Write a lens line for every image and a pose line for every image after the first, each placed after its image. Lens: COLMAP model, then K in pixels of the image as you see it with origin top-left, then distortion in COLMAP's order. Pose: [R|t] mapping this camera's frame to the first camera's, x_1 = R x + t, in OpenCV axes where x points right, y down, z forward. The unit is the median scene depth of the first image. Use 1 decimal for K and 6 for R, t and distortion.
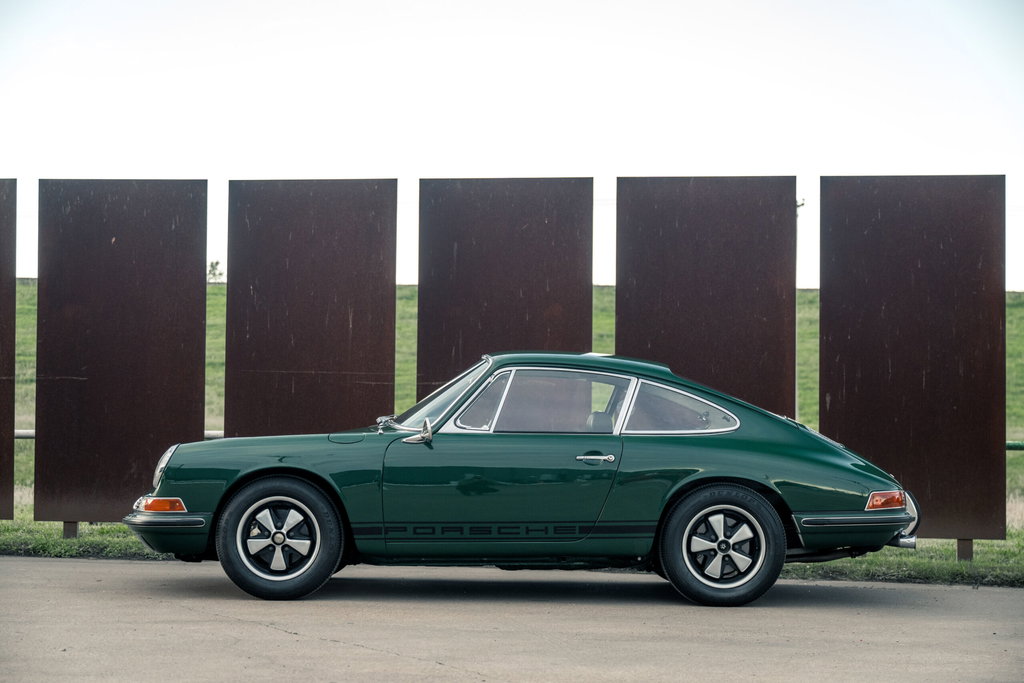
lens RADIAL K [[1785.4, 0, 512.0], [0, 1785.4, 341.5], [0, 0, 1]] dist [0.000355, 0.022674]
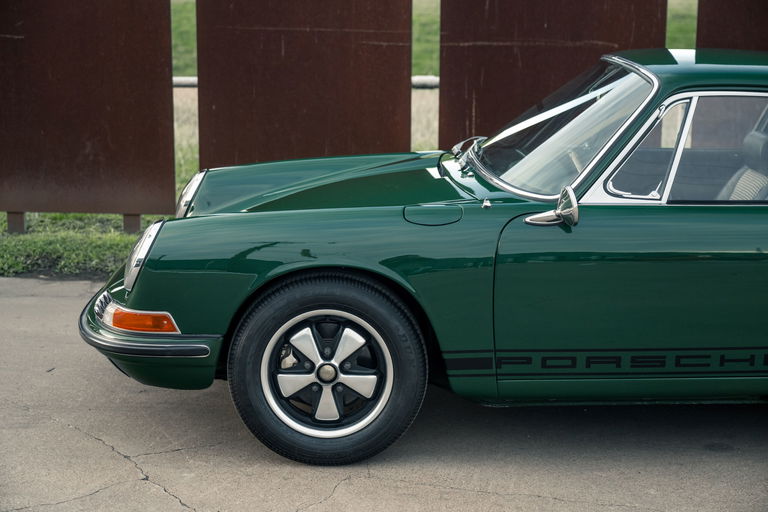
lens RADIAL K [[1403.5, 0, 384.0], [0, 1403.5, 256.0], [0, 0, 1]] dist [0.002807, 0.090443]
pose [[0.999989, -0.004407, -0.001606, -0.109468], [0.004663, 0.970719, 0.240173, -0.049454], [0.000500, -0.240178, 0.970729, 0.526526]]
